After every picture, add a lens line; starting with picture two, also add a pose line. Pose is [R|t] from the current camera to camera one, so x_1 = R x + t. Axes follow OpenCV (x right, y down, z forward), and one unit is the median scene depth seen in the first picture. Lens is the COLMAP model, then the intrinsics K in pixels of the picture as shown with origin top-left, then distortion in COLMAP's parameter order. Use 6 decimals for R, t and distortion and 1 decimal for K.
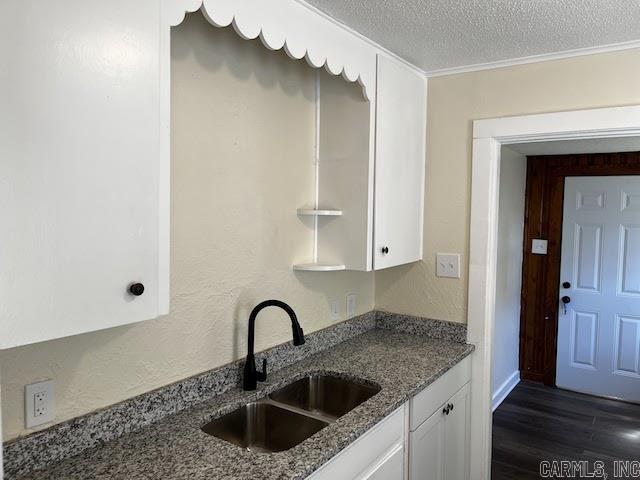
lens RADIAL K [[484.4, 0, 338.6], [0, 484.4, 236.9], [0, 0, 1]] dist [0.054167, -0.058466]
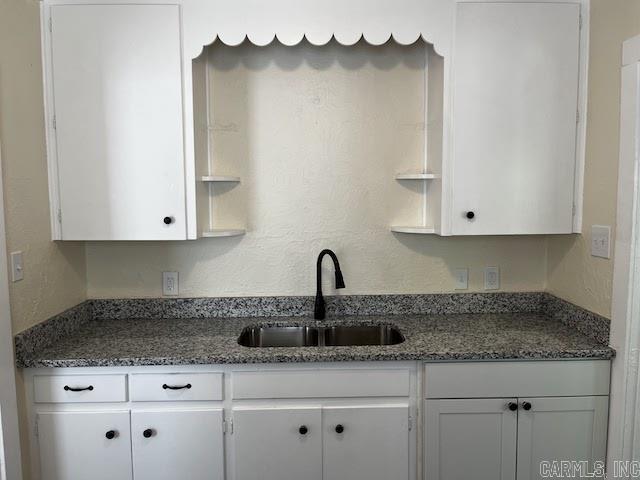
lens RADIAL K [[484.4, 0, 316.9], [0, 484.4, 237.8], [0, 0, 1]] dist [0.054167, -0.058466]
pose [[0.573765, 0.062162, -0.816657, 0.837326], [-0.032838, 0.998060, 0.052898, 0.037987], [0.818361, -0.003533, 0.574693, 0.281318]]
